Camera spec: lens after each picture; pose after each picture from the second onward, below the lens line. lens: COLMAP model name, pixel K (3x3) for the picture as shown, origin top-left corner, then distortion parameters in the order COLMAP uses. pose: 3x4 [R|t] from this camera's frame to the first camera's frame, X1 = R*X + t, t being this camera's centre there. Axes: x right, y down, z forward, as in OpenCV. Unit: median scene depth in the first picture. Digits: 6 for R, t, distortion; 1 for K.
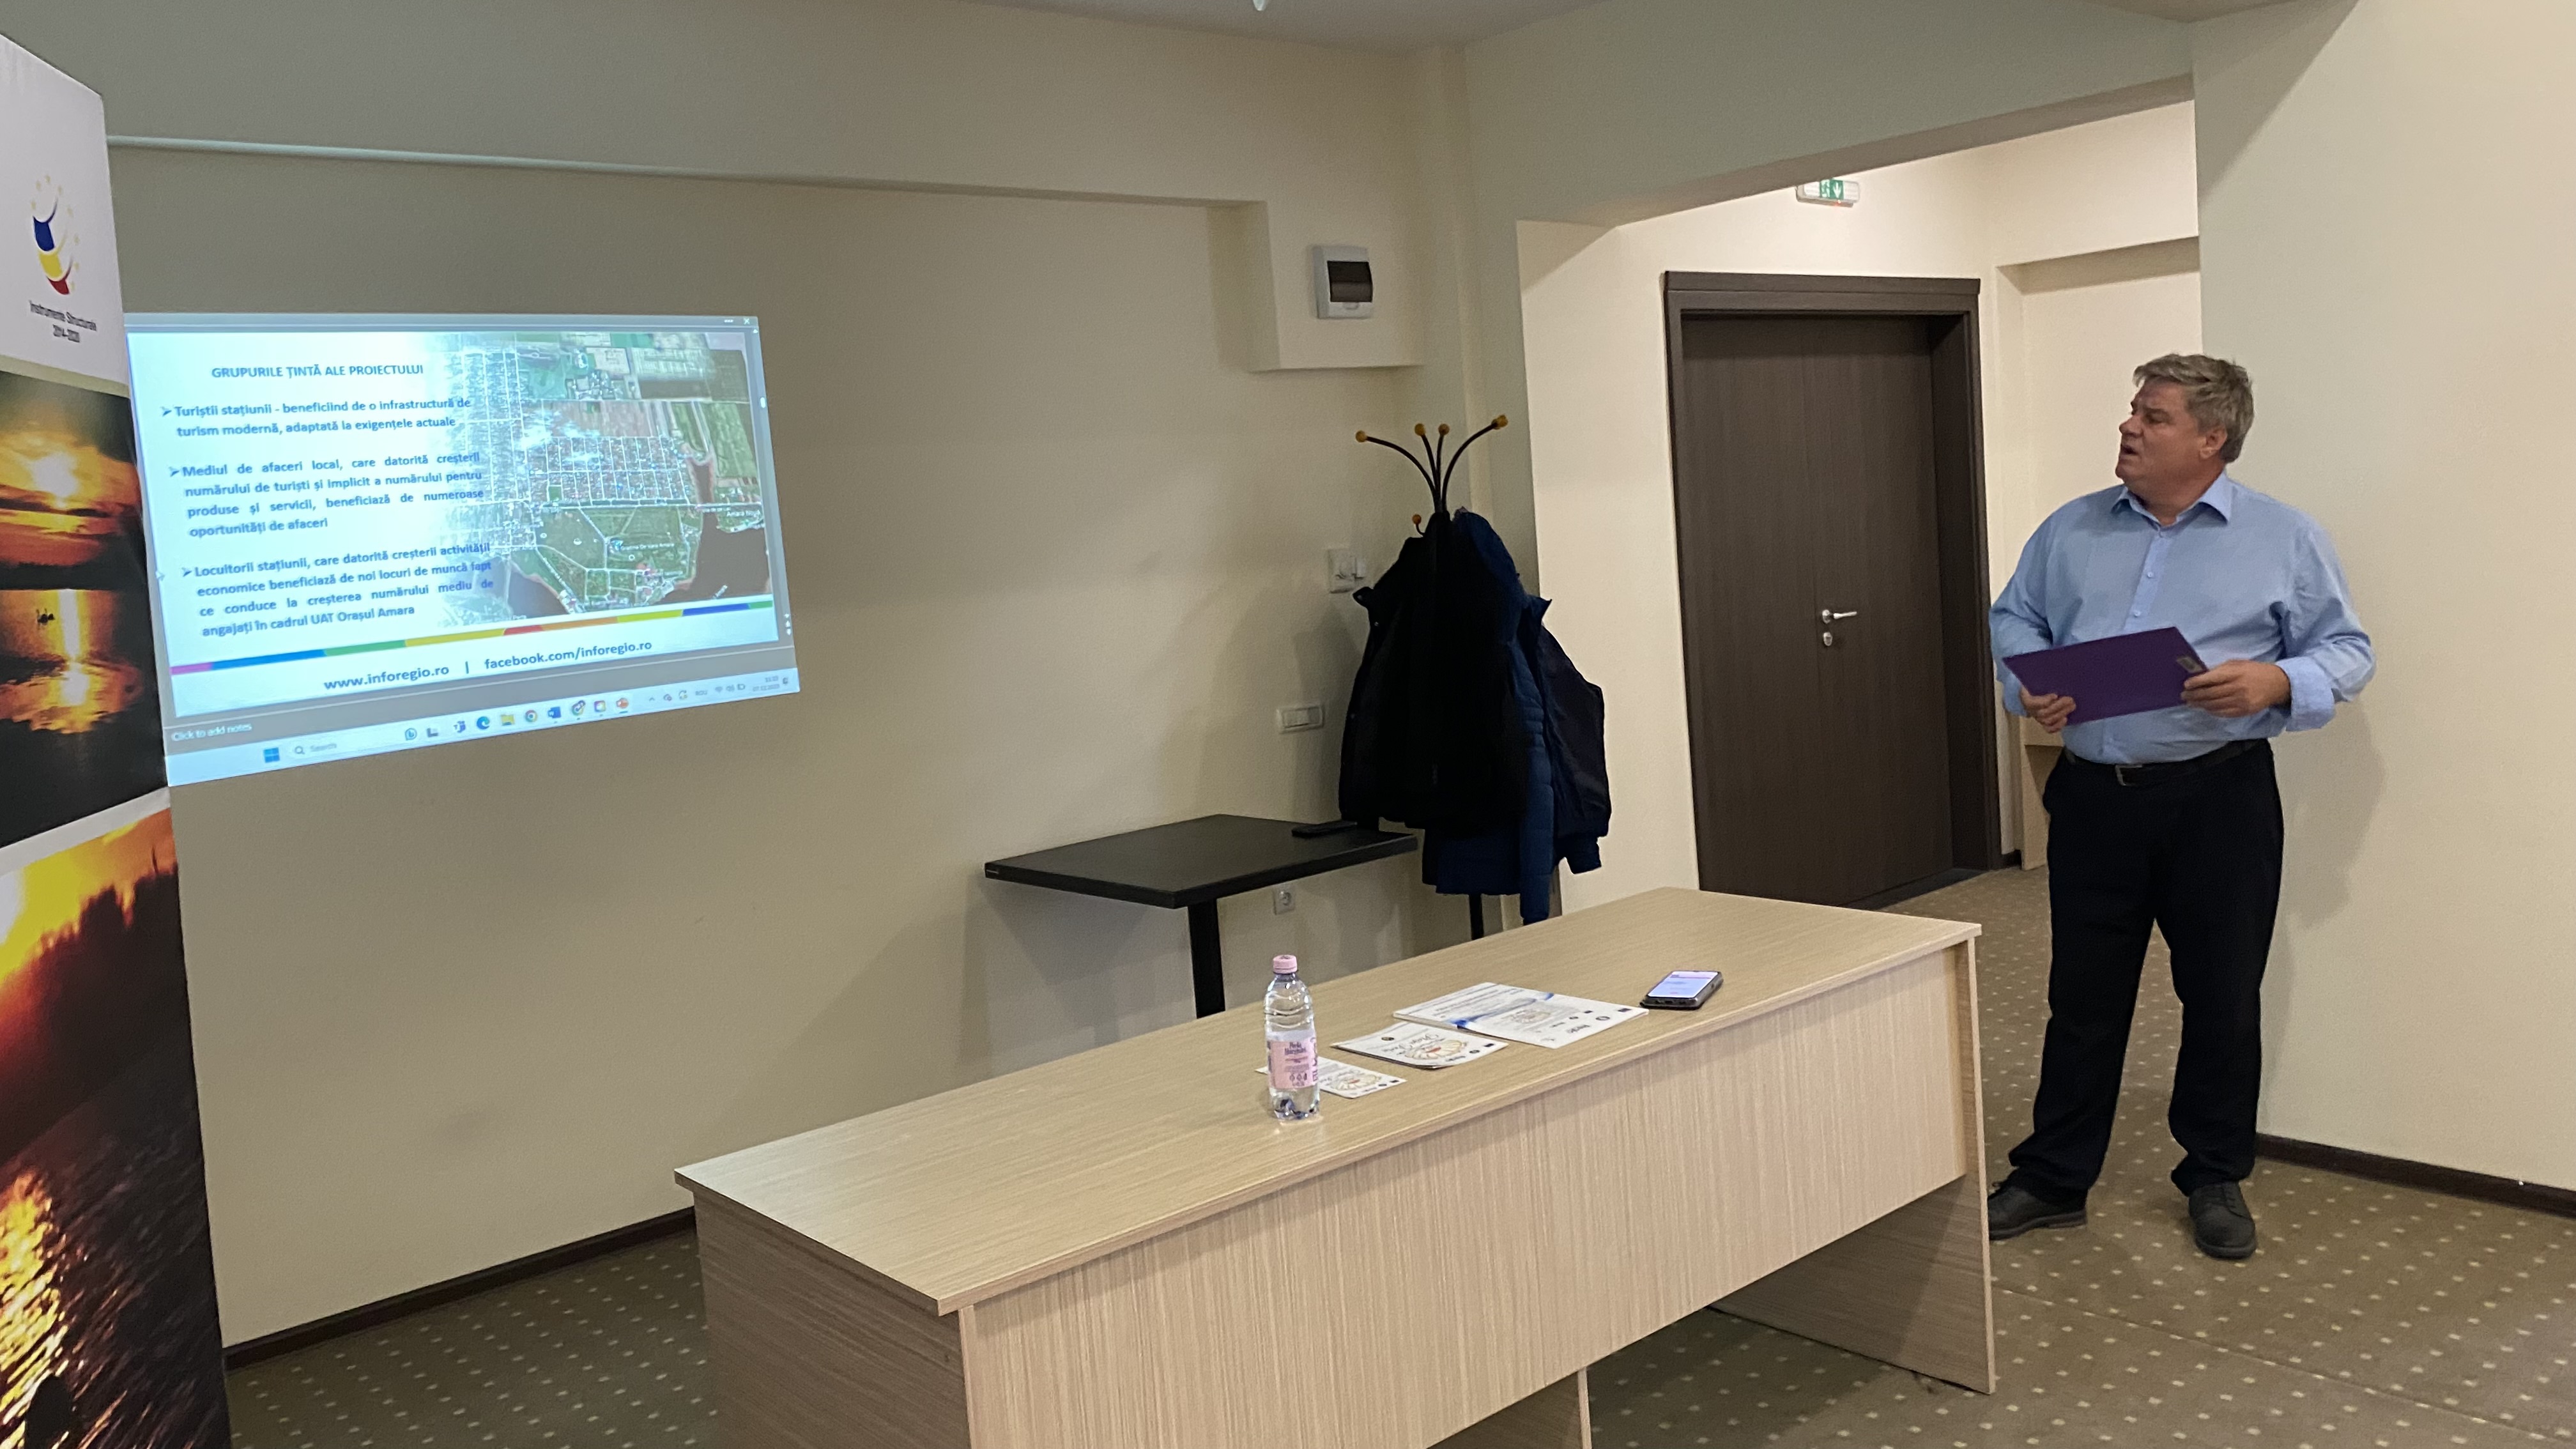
lens RADIAL K [[1984.5, 0, 1295.7], [0, 1984.5, 714.5], [0, 0, 1]] dist [0.009746, -0.008484]
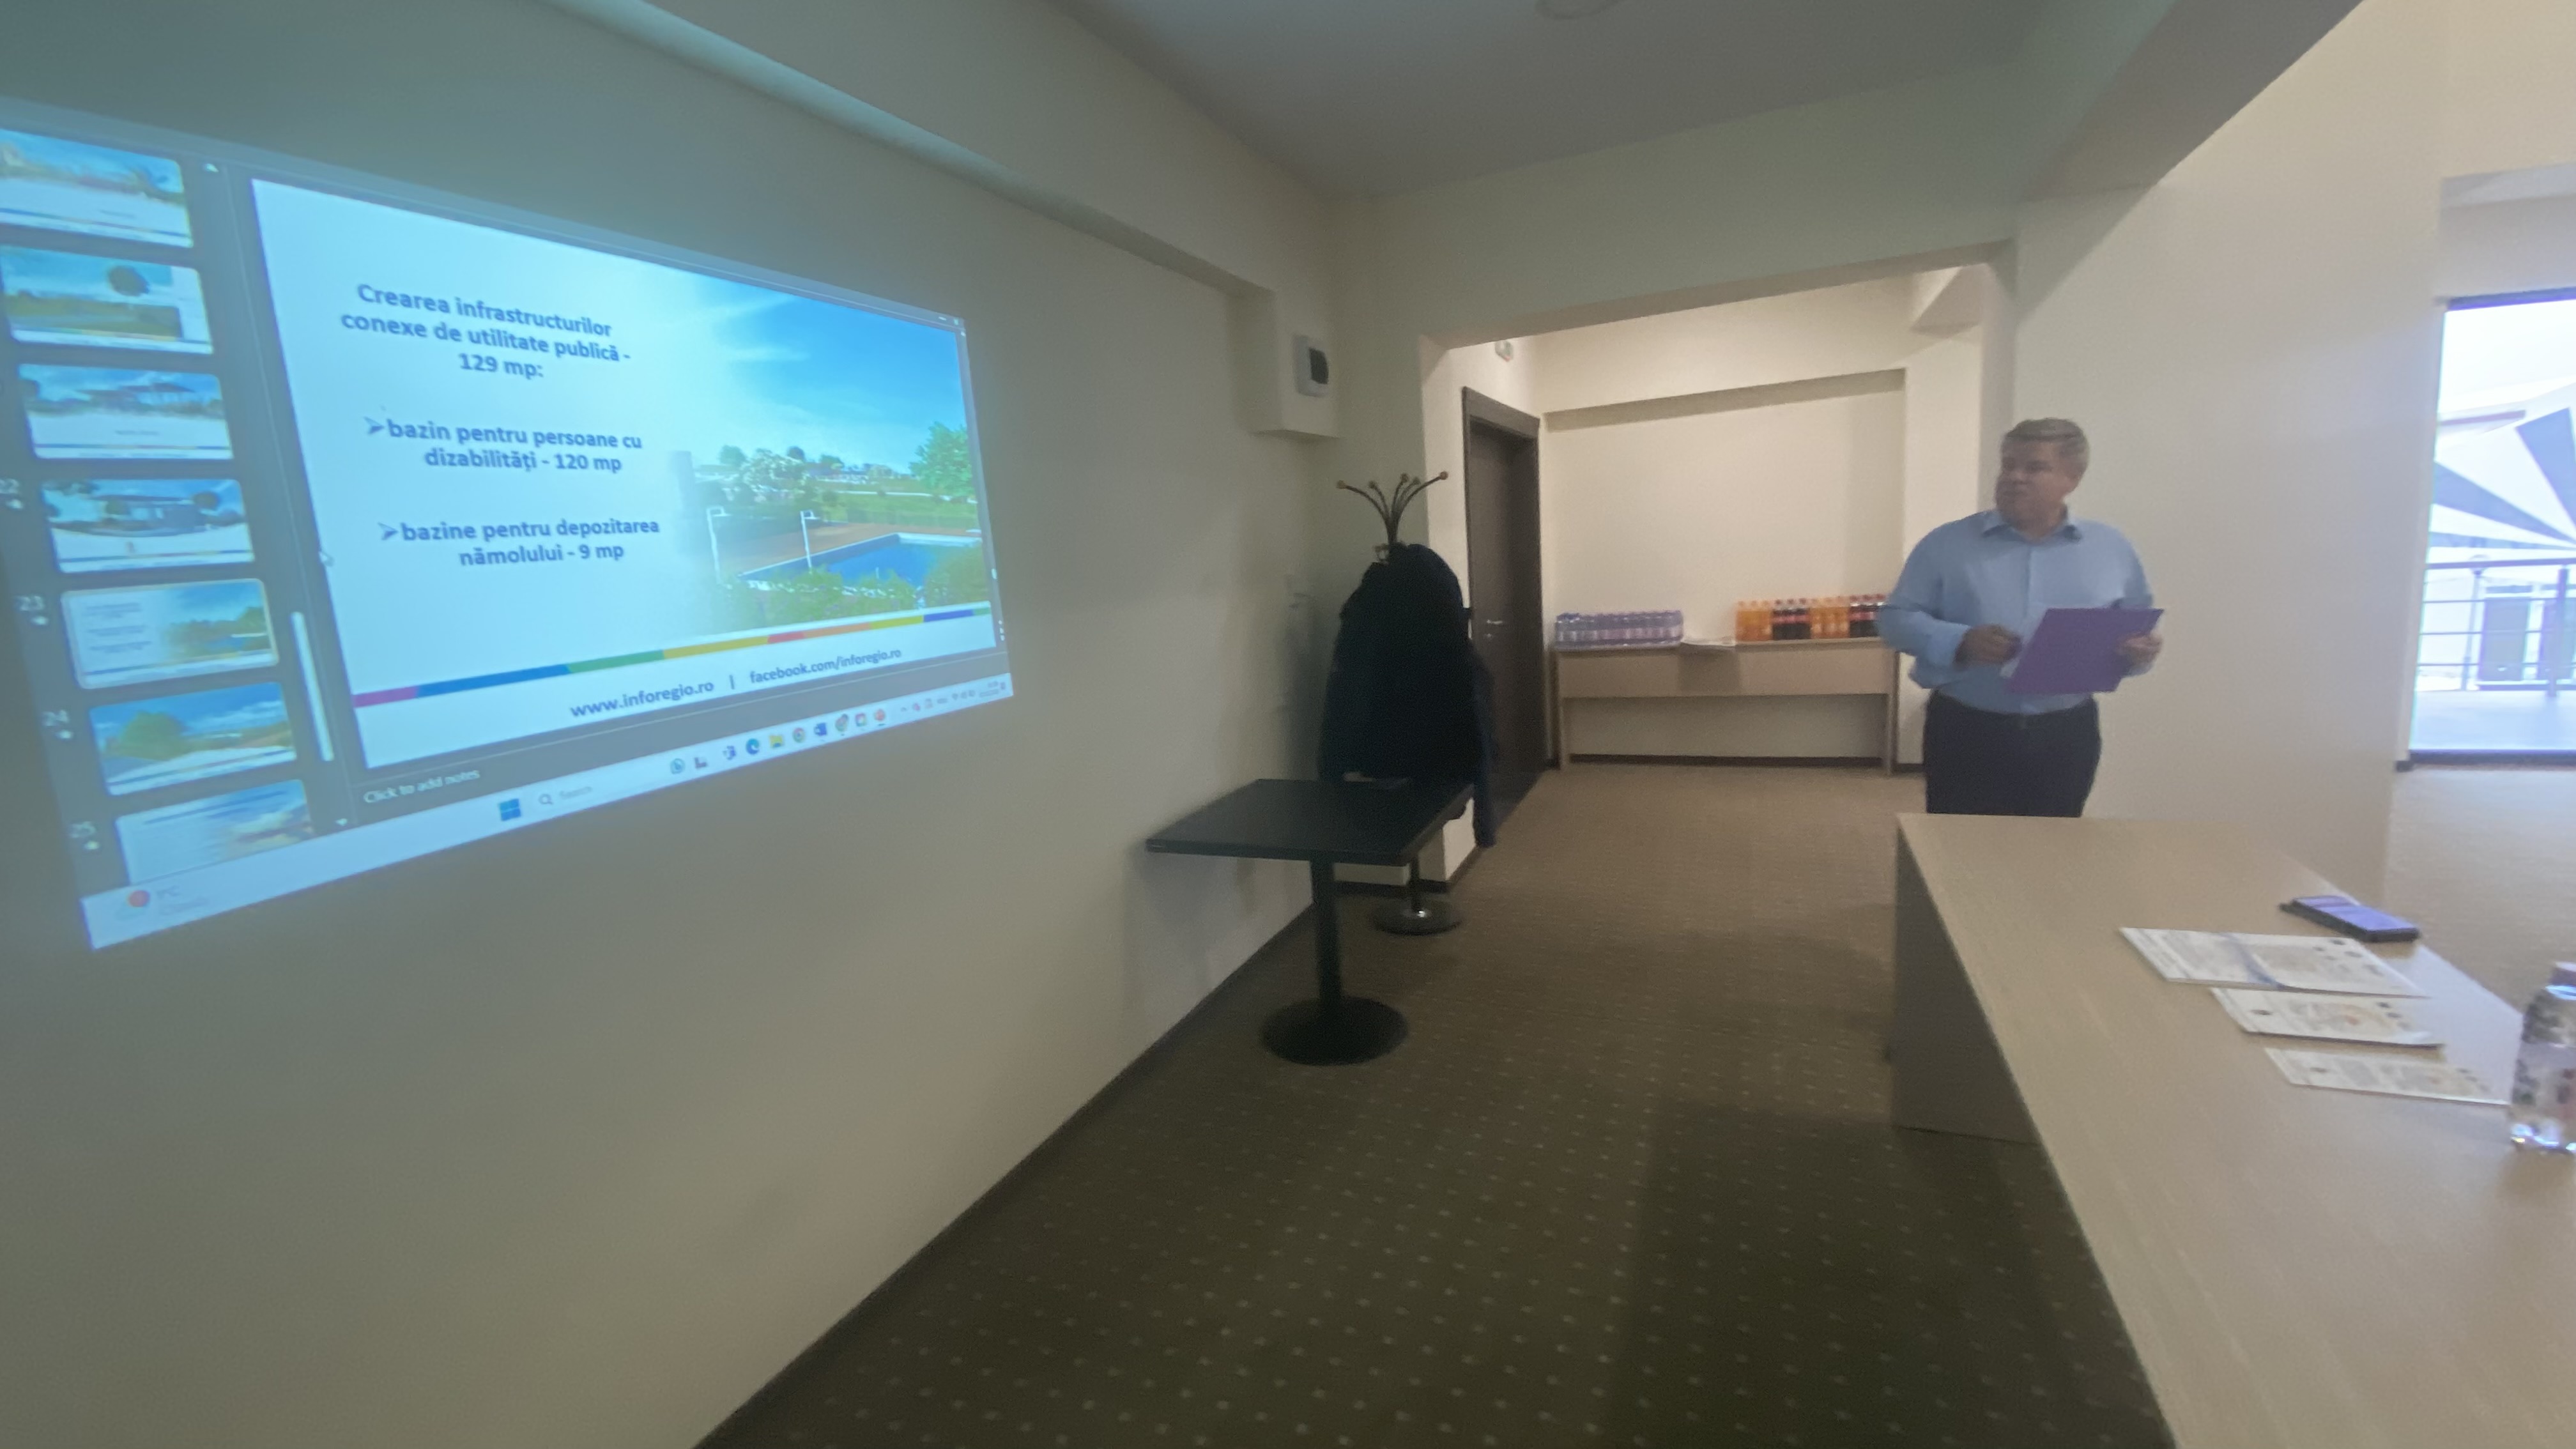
lens RADIAL K [[1031.5, 0, 1284.5], [0, 1031.5, 743.1], [0, 0, 1]] dist [0.000665, -0.000051]
pose [[0.909845, -0.067486, 0.409423, -0.379469], [0.049930, 0.997322, 0.053434, -0.009568], [-0.411932, -0.028174, 0.910779, 0.496772]]
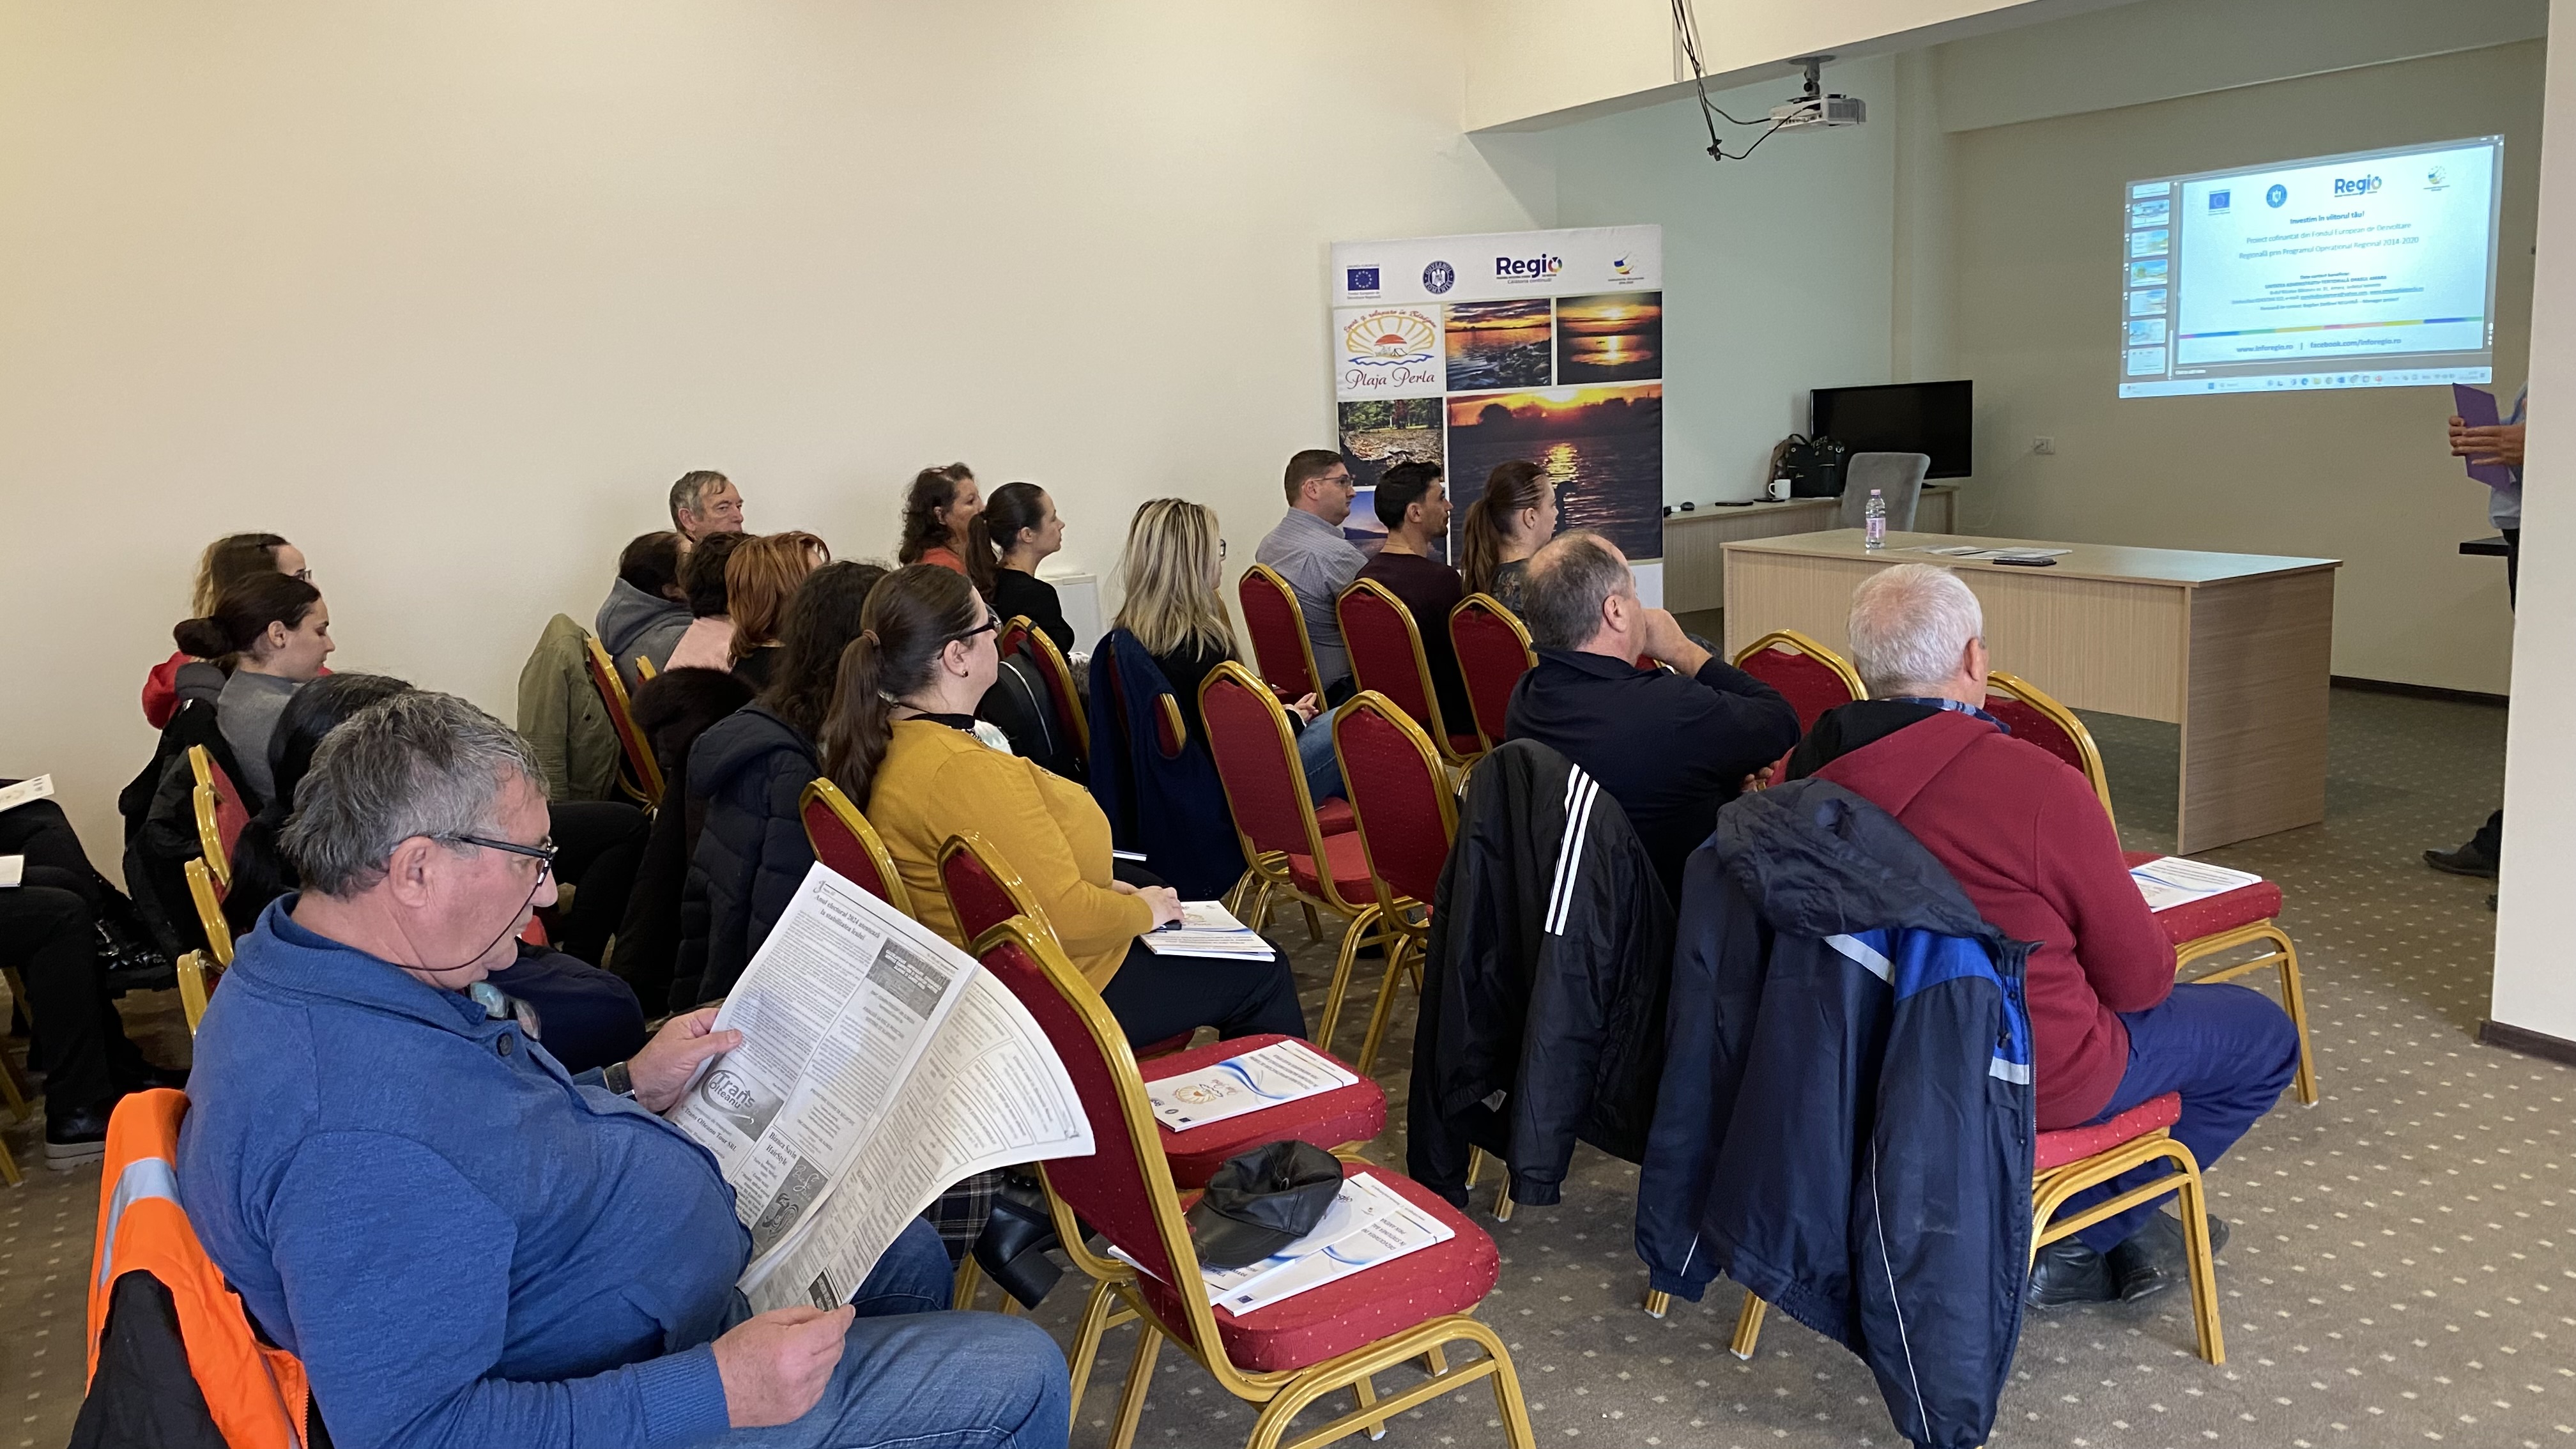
lens RADIAL K [[1976.5, 0, 1276.5], [0, 1976.5, 757.9], [0, 0, 1]] dist [0.056911, -0.074778]
pose [[-0.211649, 0.277213, -0.937207, 1.651789], [-0.032205, 0.956432, 0.290173, -0.170528], [0.976815, 0.091598, -0.193500, 0.444544]]
